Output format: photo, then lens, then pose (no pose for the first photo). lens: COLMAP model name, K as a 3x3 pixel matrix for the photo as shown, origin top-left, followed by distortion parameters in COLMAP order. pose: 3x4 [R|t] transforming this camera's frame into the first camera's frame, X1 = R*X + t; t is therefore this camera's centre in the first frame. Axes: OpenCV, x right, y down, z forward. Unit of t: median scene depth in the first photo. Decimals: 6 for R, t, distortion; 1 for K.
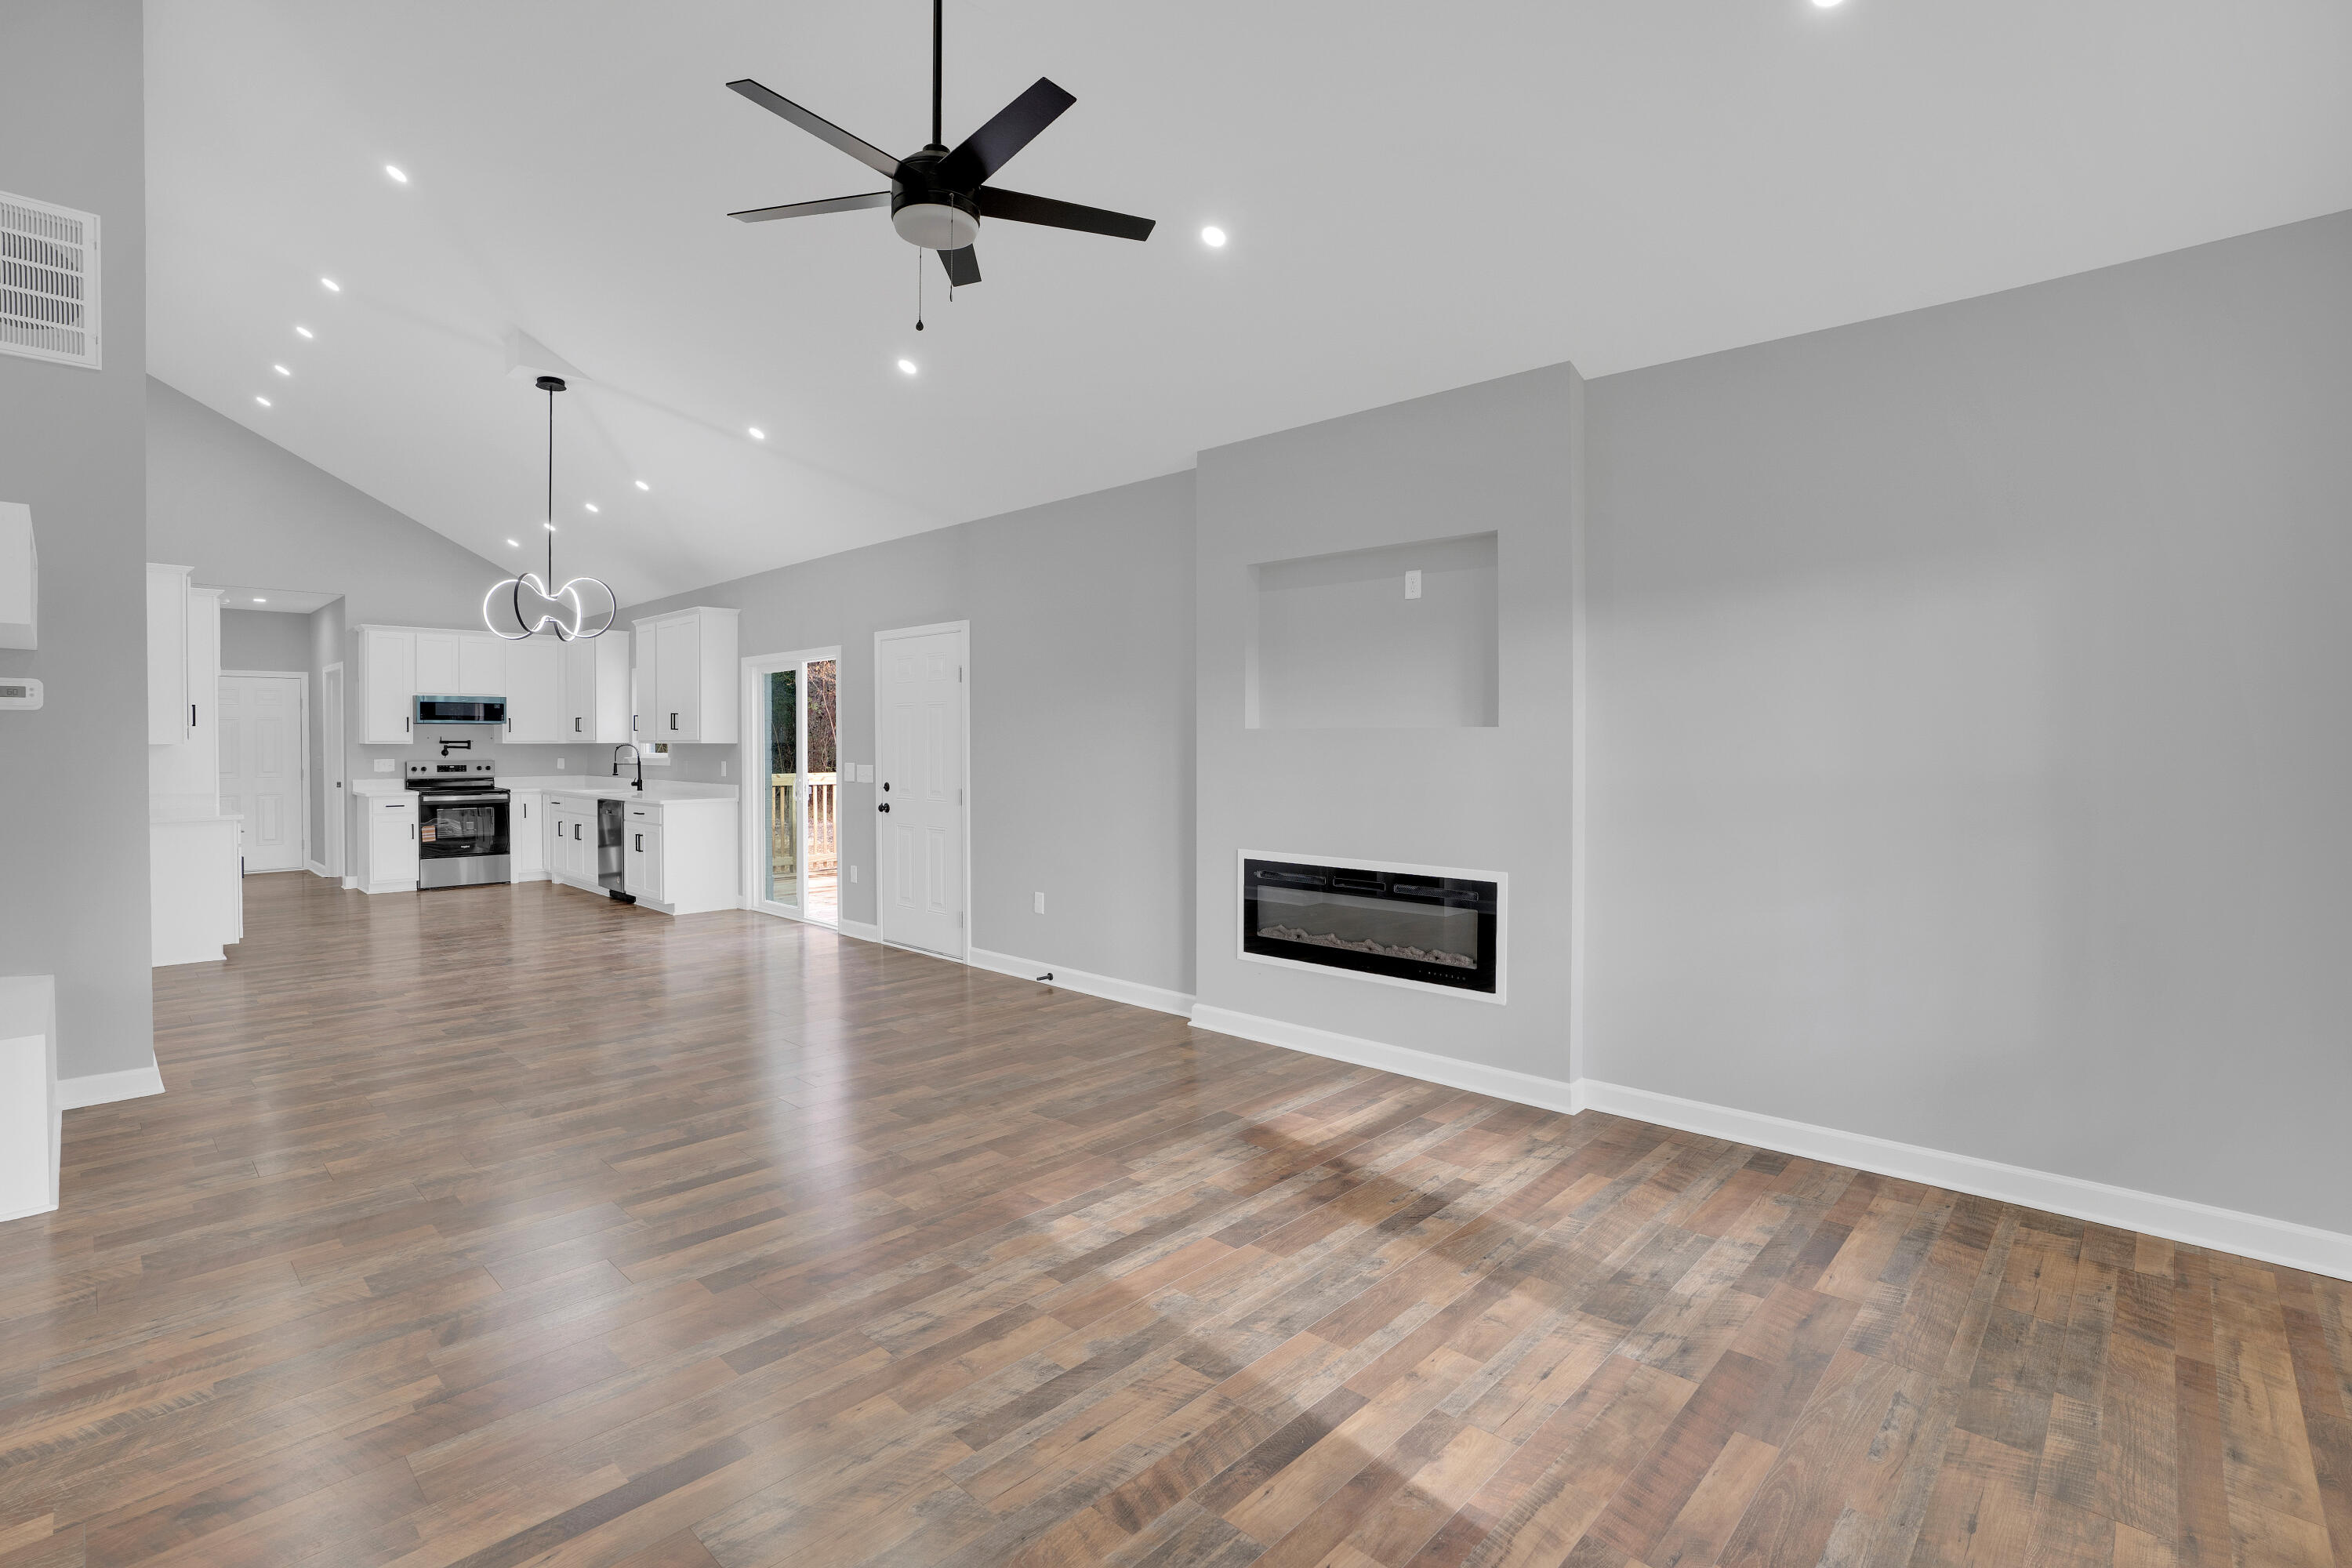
lens RADIAL K [[1094.6, 0, 1122.3], [0, 1094.6, 755.3], [0, 0, 1]] dist [-0.072091, 0.023550]
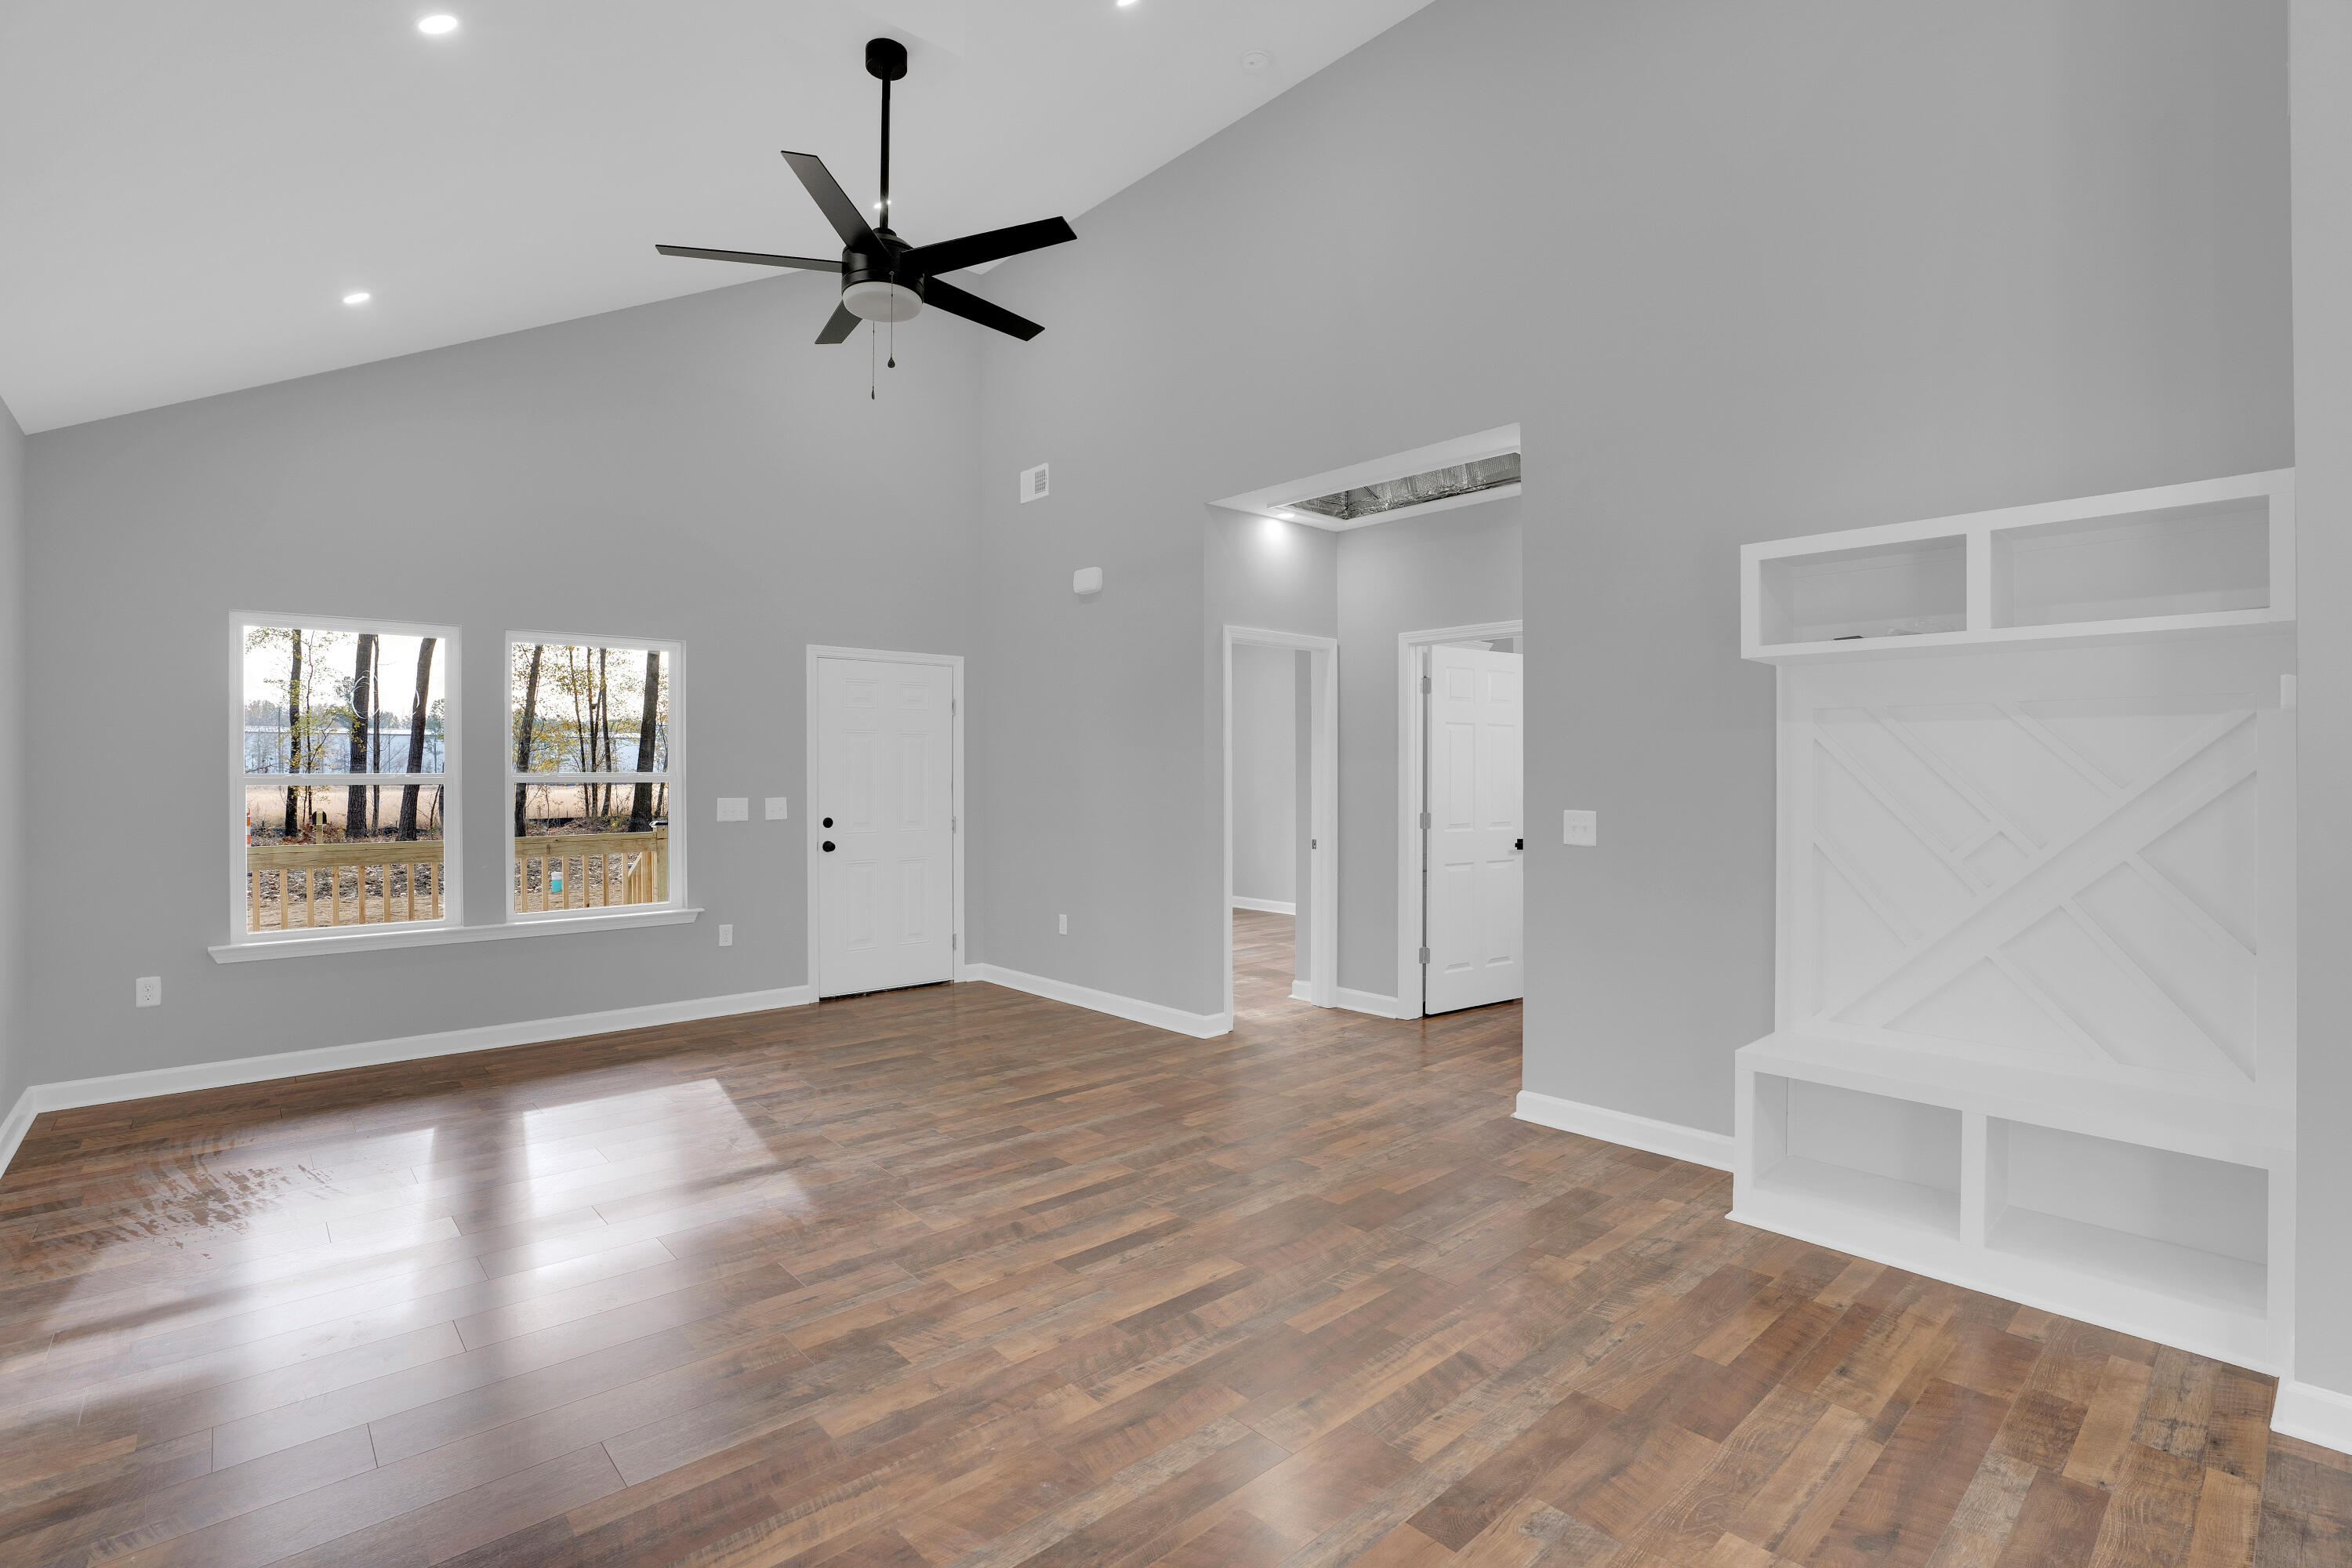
lens RADIAL K [[1094.6, 0, 1129.9], [0, 1094.6, 758.0], [0, 0, 1]] dist [-0.072091, 0.023550]
pose [[-0.997429, 0.002855, 0.071602, -0.344559], [0.002905, 0.999996, 0.000604, -0.018602], [-0.071600, 0.000810, -0.997433, 1.429297]]
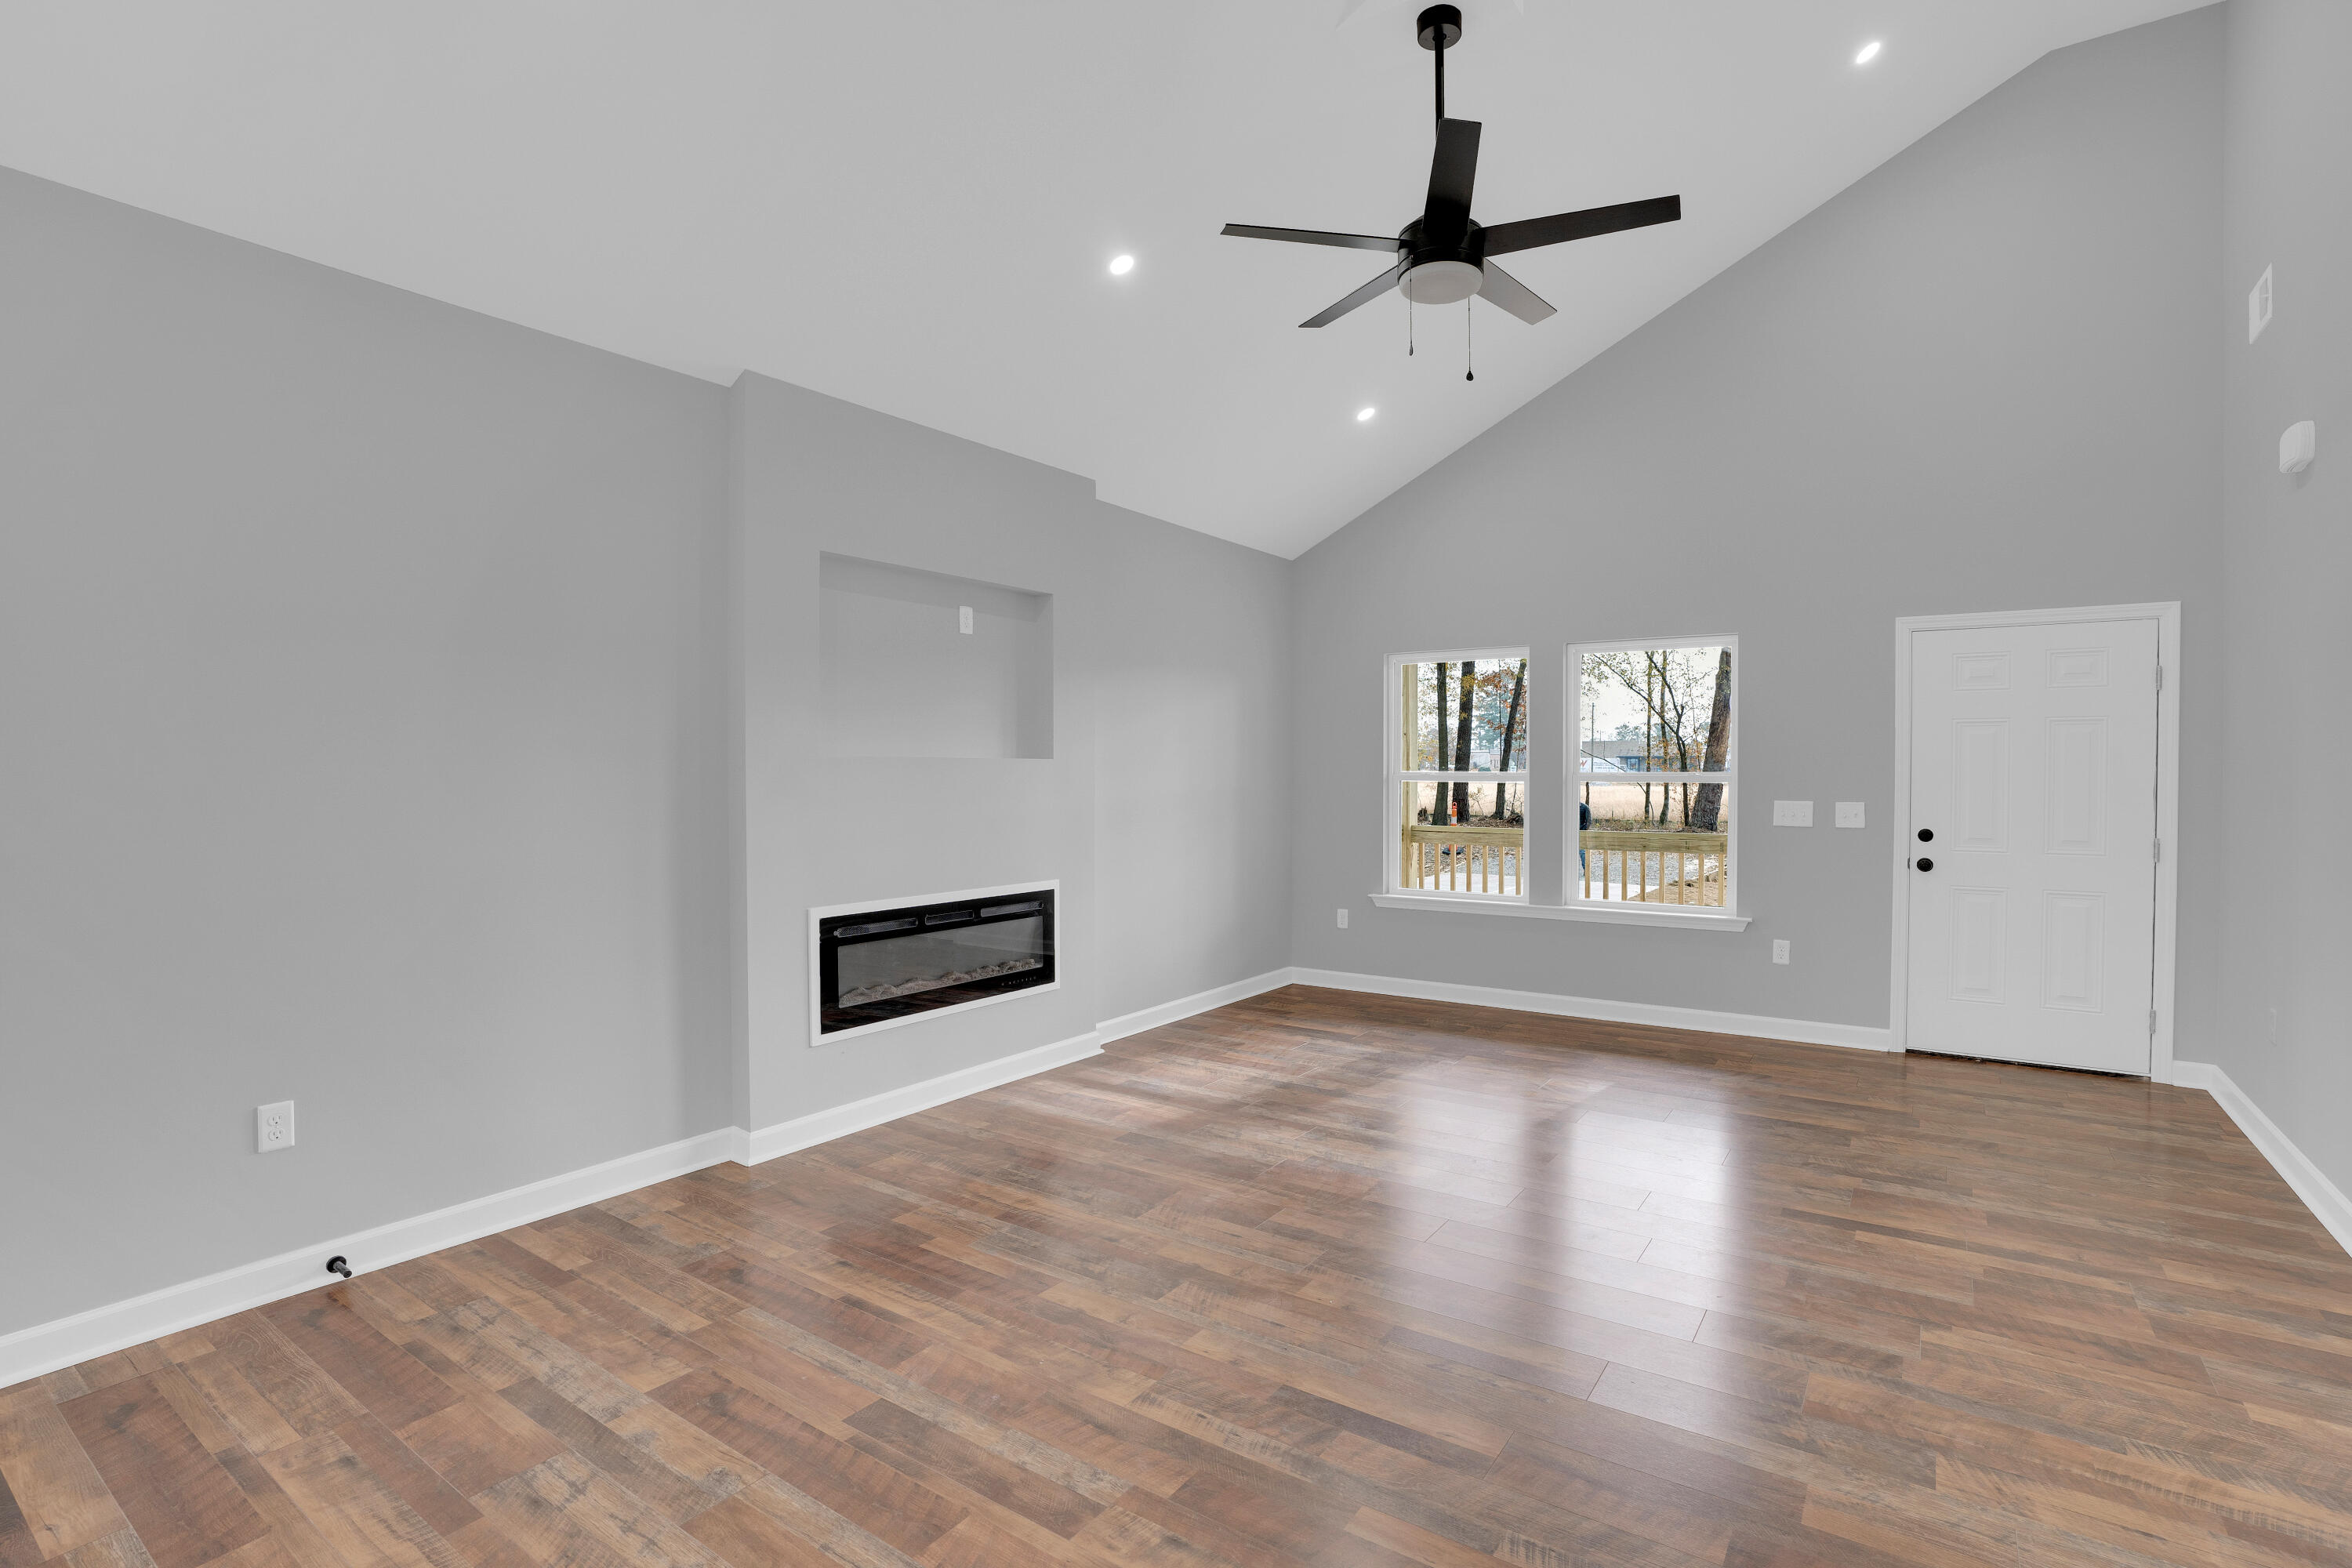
lens RADIAL K [[1094.6, 0, 1224.5], [0, 1094.6, 785.1], [0, 0, 1]] dist [-0.072091, 0.023550]
pose [[-0.197957, -0.011566, 0.980143, -0.800224], [0.012088, 0.999826, 0.014239, -0.010458], [-0.980136, 0.014667, -0.197782, 0.970112]]
